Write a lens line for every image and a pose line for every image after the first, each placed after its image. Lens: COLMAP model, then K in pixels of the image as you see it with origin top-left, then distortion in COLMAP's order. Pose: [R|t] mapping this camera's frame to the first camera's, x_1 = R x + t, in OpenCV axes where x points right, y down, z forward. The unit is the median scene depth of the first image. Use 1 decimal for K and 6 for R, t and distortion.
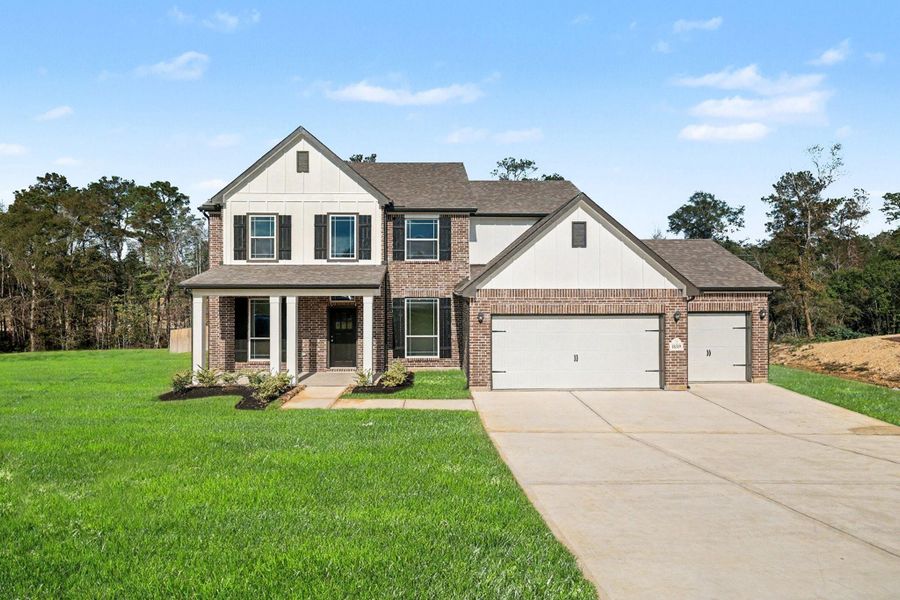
lens RADIAL K [[399.6, 0, 444.2], [0, 399.6, 295.3], [0, 0, 1]] dist [0.001859, 0.000285]
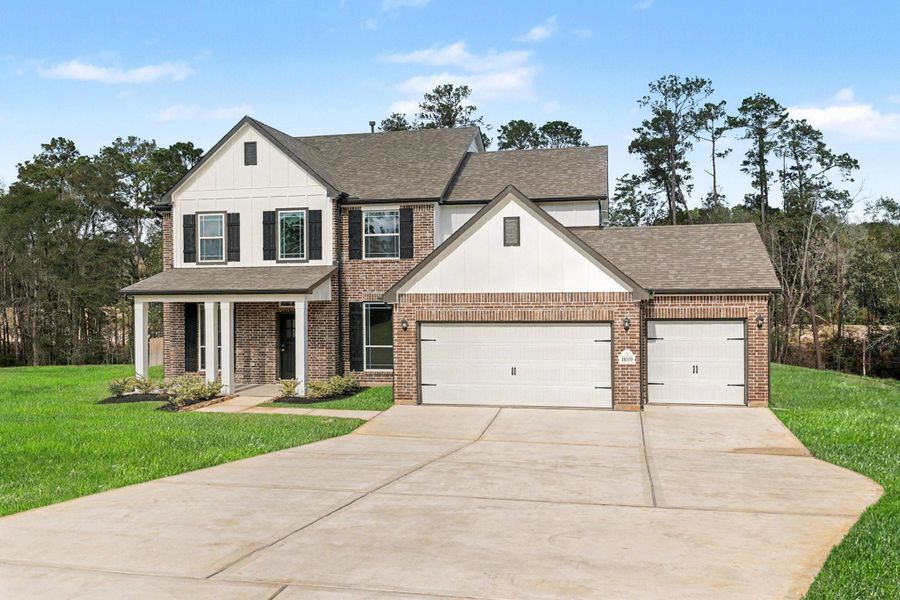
lens RADIAL K [[620.7, 0, 476.3], [0, 620.7, 298.7], [0, 0, 1]] dist [0.004439, 0.004588]
pose [[0.981465, -0.005084, -0.191572, 0.420997], [0.007161, 0.999923, 0.010152, -0.014104], [0.191505, -0.011336, 0.981426, -0.293655]]
